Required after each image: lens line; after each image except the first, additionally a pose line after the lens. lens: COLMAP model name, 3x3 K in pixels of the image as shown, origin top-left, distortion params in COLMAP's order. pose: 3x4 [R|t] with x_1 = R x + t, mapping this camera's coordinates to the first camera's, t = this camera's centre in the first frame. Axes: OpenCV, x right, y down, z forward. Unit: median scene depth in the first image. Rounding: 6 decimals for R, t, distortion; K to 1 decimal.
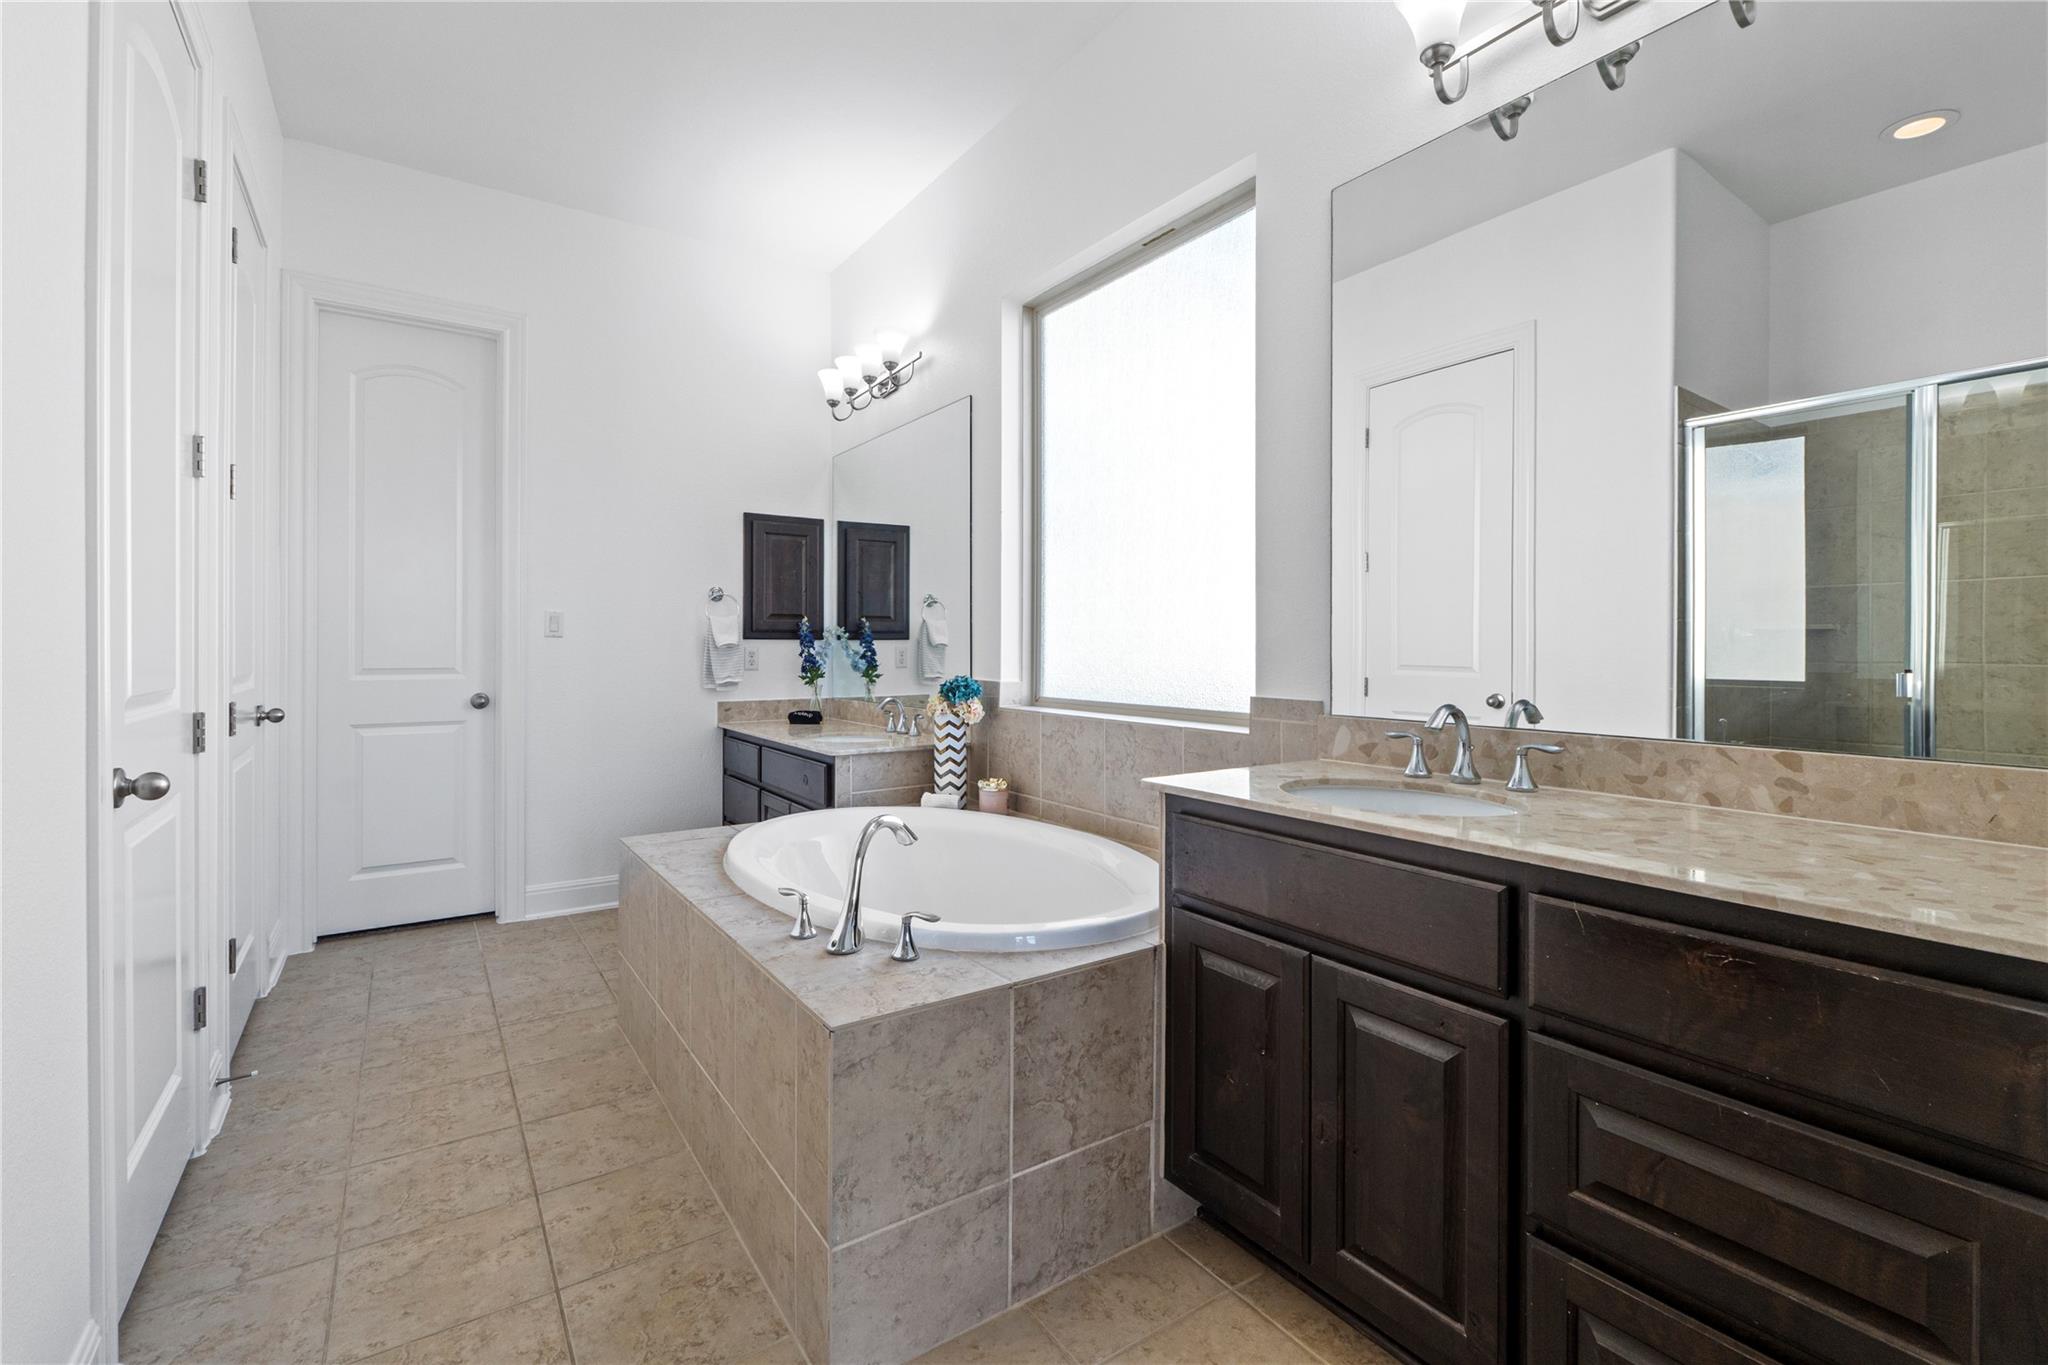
lens RADIAL K [[909.6, 0, 1033.1], [0, 909.6, 645.6], [0, 0, 1]] dist [-0.011207, -0.000214]
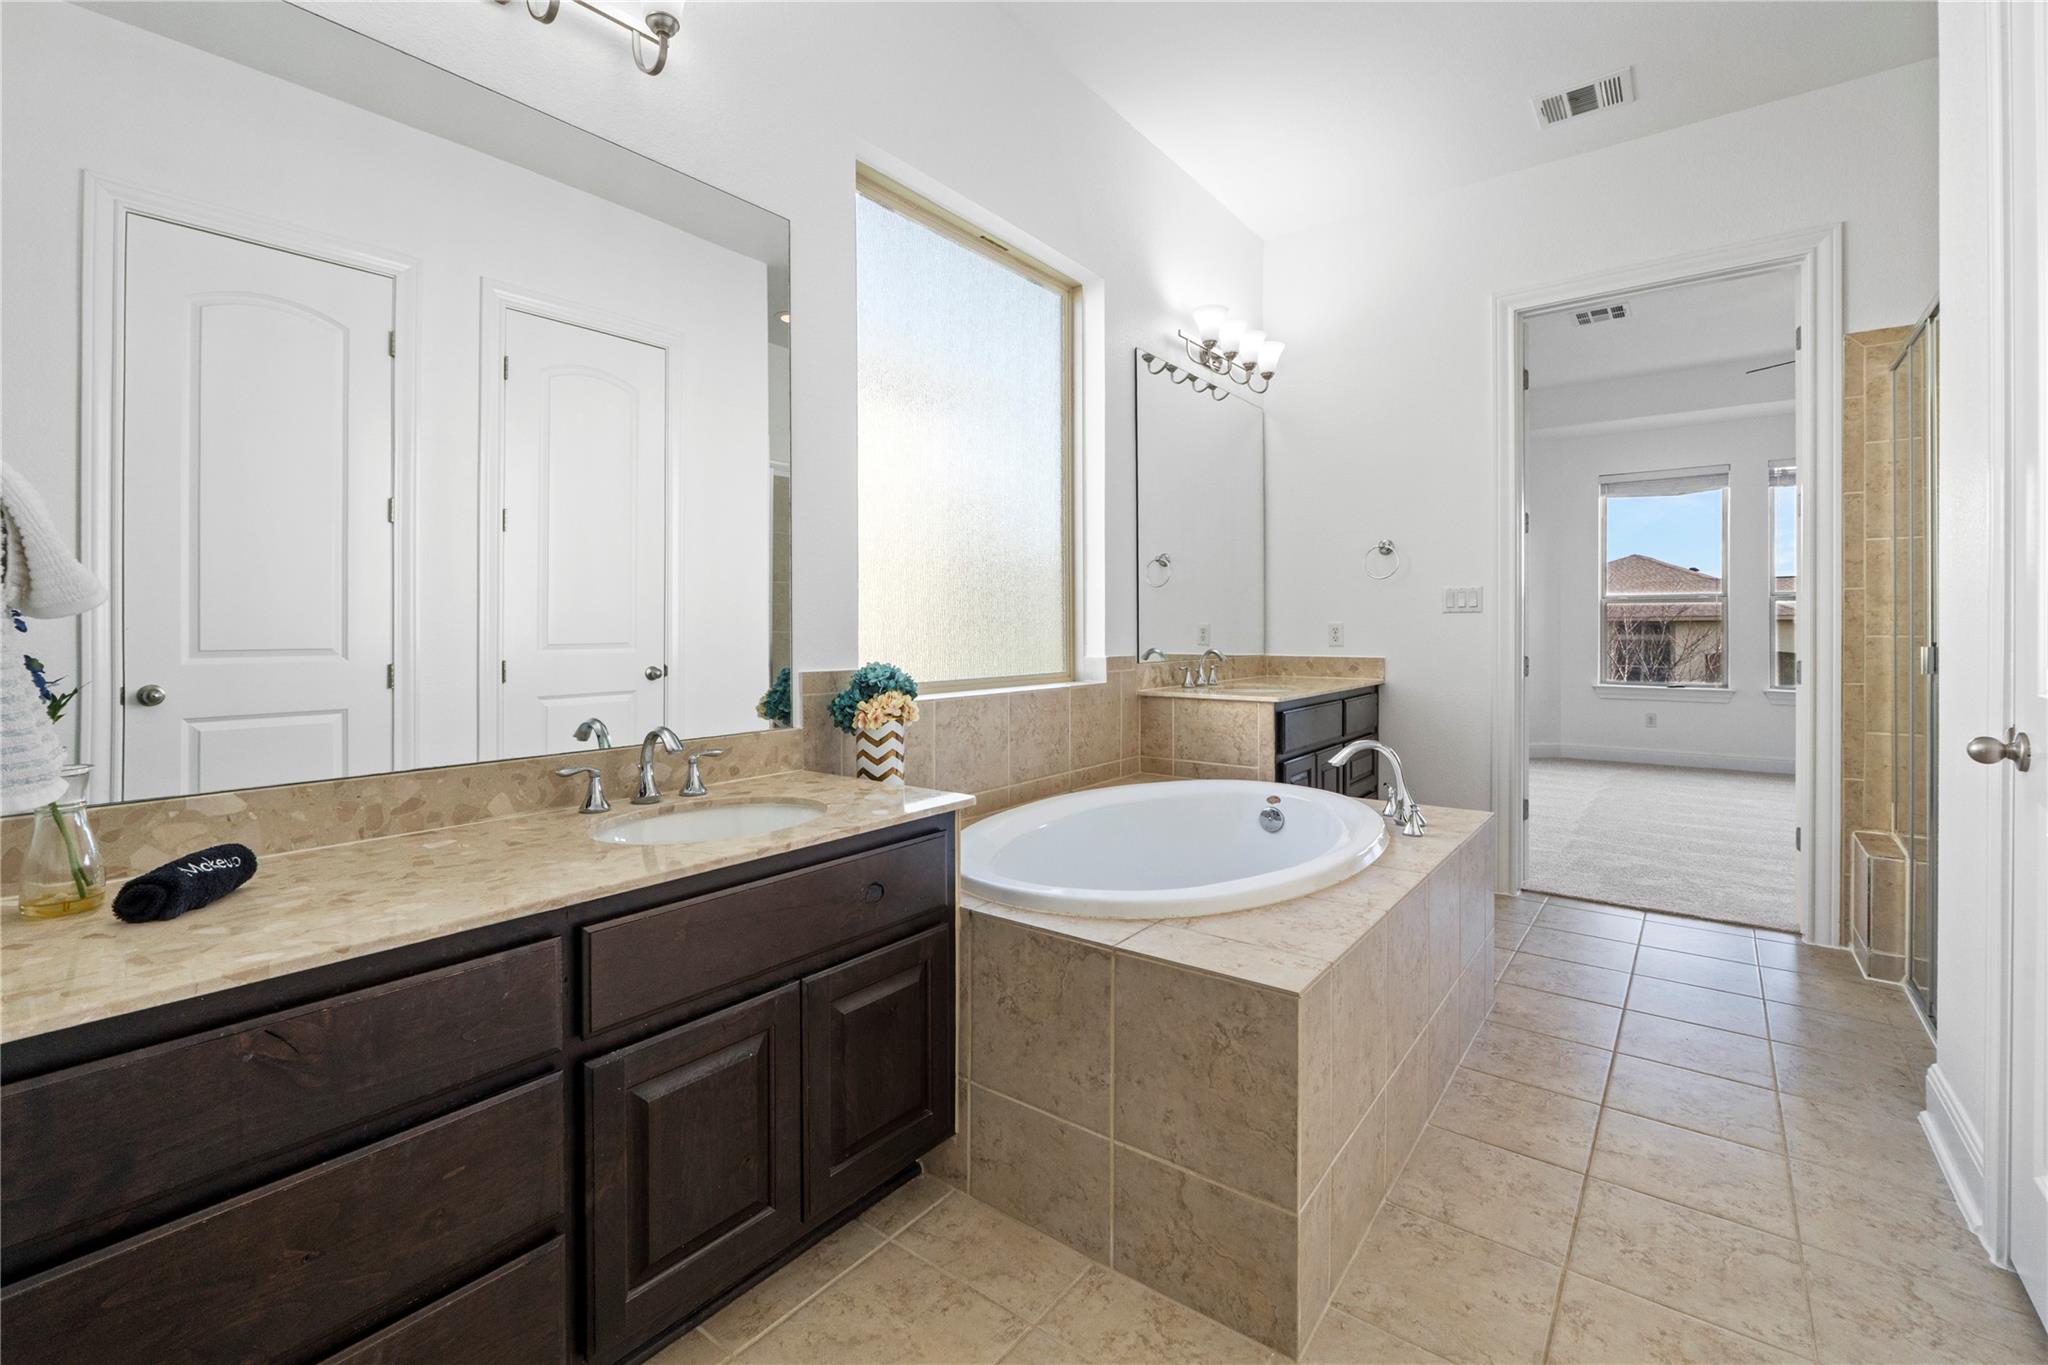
lens RADIAL K [[909.6, 0, 998.1], [0, 909.6, 629.0], [0, 0, 1]] dist [-0.011207, -0.000214]
pose [[-0.302885, -0.001700, 0.953026, -1.116186], [0.000165, 0.999998, 0.001836, 0.008973], [-0.953027, 0.000713, -0.302884, 1.649726]]
